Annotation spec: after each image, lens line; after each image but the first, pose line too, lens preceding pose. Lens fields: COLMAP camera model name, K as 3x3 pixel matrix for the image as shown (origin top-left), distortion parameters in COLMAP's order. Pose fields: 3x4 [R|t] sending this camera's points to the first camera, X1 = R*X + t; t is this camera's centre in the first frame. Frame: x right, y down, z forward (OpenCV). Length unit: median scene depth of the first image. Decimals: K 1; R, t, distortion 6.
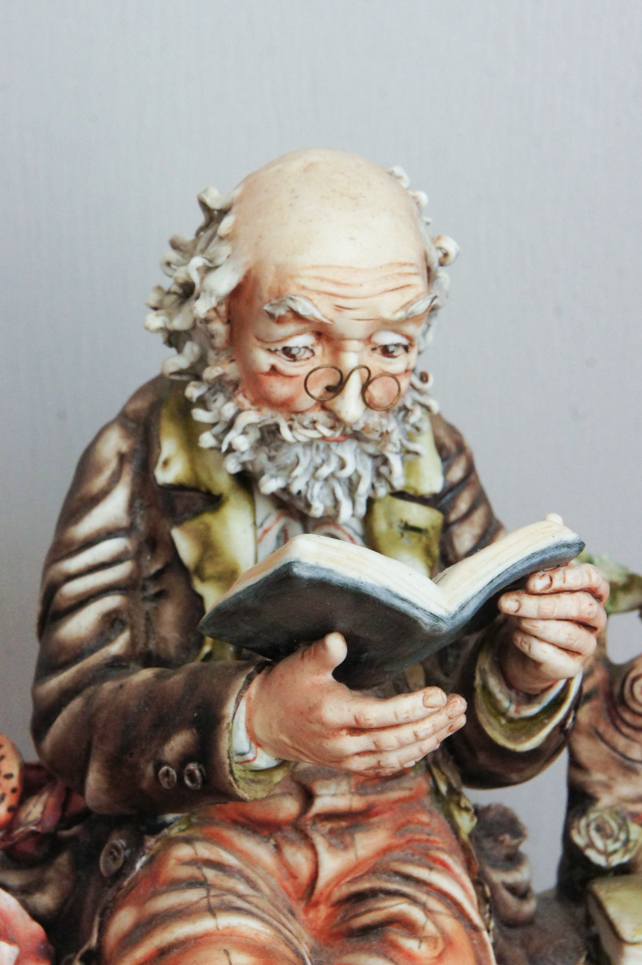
lens RADIAL K [[1824.5, 0, 321.0], [0, 1824.5, 482.5], [0, 0, 1]] dist [0.159214, -0.036110]
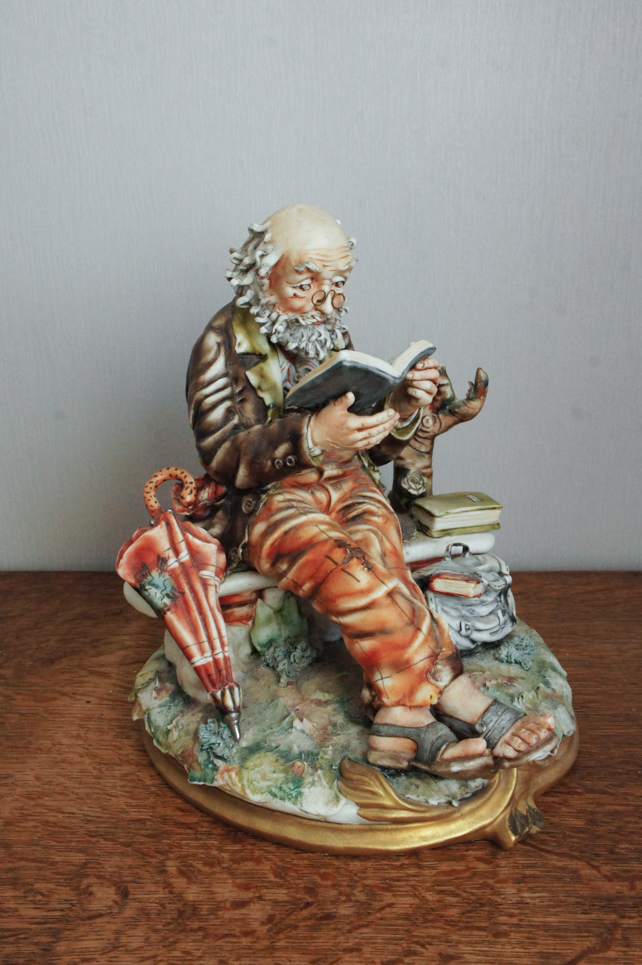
lens RADIAL K [[922.3, 0, 321.0], [0, 922.3, 482.5], [0, 0, 1]] dist [-0.002396, -0.001015]
pose [[0.957690, -0.132184, 0.255649, -0.330879], [0.115947, 0.990216, 0.077646, 0.091123], [-0.263411, -0.044719, 0.963647, -0.197354]]
